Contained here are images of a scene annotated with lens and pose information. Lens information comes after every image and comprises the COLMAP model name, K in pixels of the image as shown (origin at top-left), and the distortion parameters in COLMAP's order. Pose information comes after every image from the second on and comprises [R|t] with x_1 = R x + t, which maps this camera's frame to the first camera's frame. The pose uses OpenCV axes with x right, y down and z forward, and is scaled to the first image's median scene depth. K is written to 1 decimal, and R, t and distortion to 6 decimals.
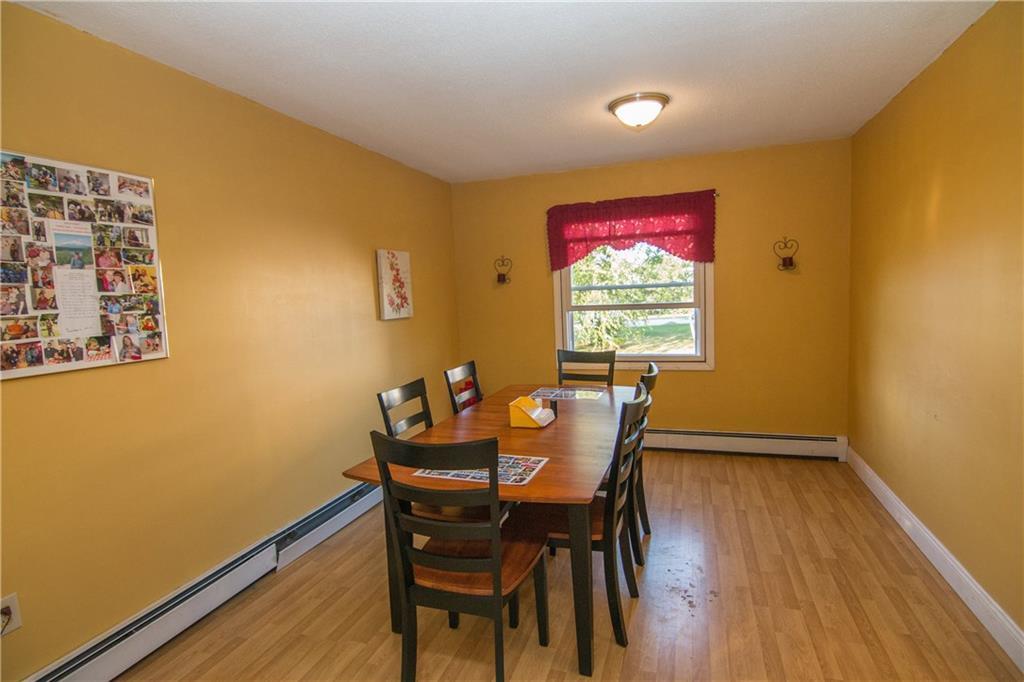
lens RADIAL K [[516.8, 0, 508.7], [0, 516.8, 339.9], [0, 0, 1]] dist [-0.013332, -0.006863]
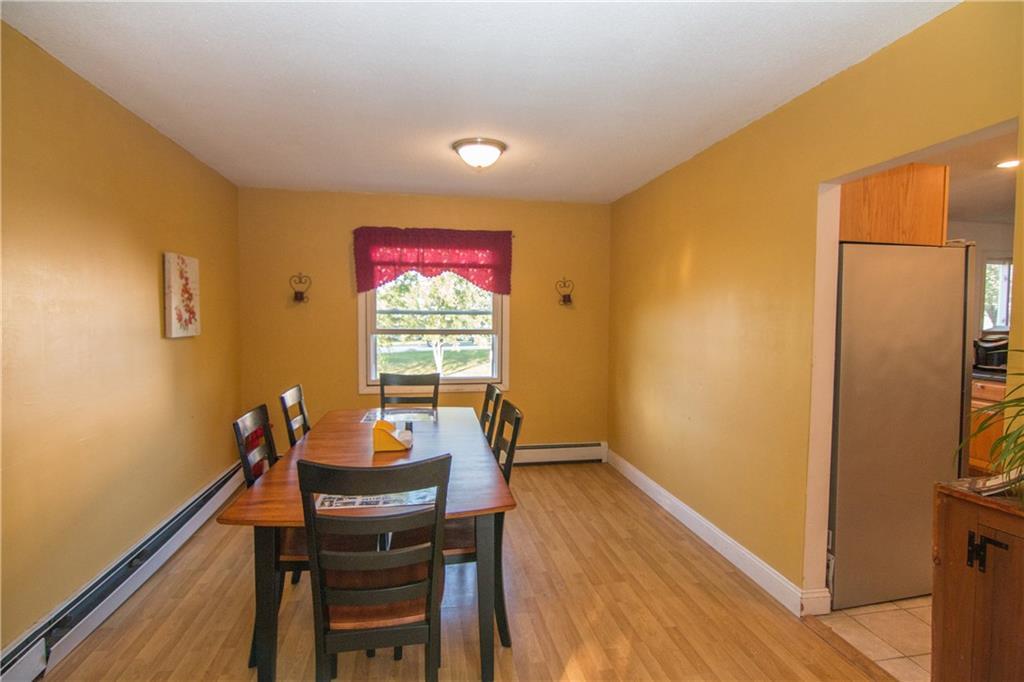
lens RADIAL K [[516.8, 0, 513.1], [0, 516.8, 338.9], [0, 0, 1]] dist [-0.013332, -0.006863]
pose [[0.870031, 0.025094, 0.492358, -0.178964], [0.001409, 0.998573, -0.053384, 0.007763], [-0.492995, 0.047140, 0.868754, 0.020772]]
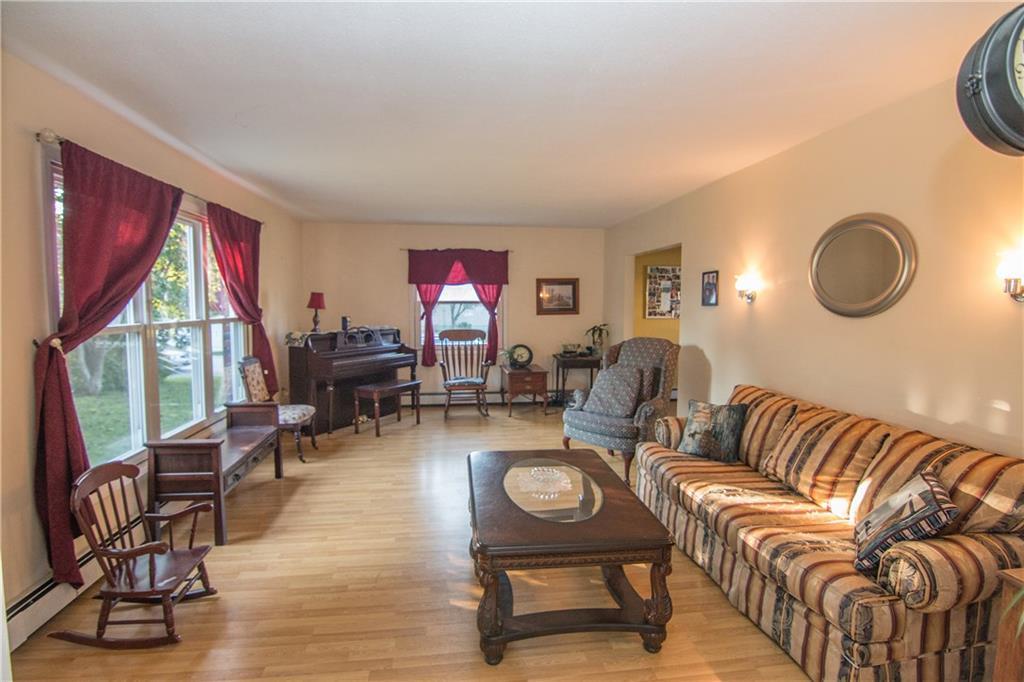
lens RADIAL K [[516.8, 0, 512.5], [0, 516.8, 339.4], [0, 0, 1]] dist [-0.013332, -0.006863]
pose [[0.434328, 0.111528, -0.893824, 1.195309], [-0.103374, 0.991921, 0.073536, 0.024679], [0.894804, 0.060459, 0.442348, -0.964556]]
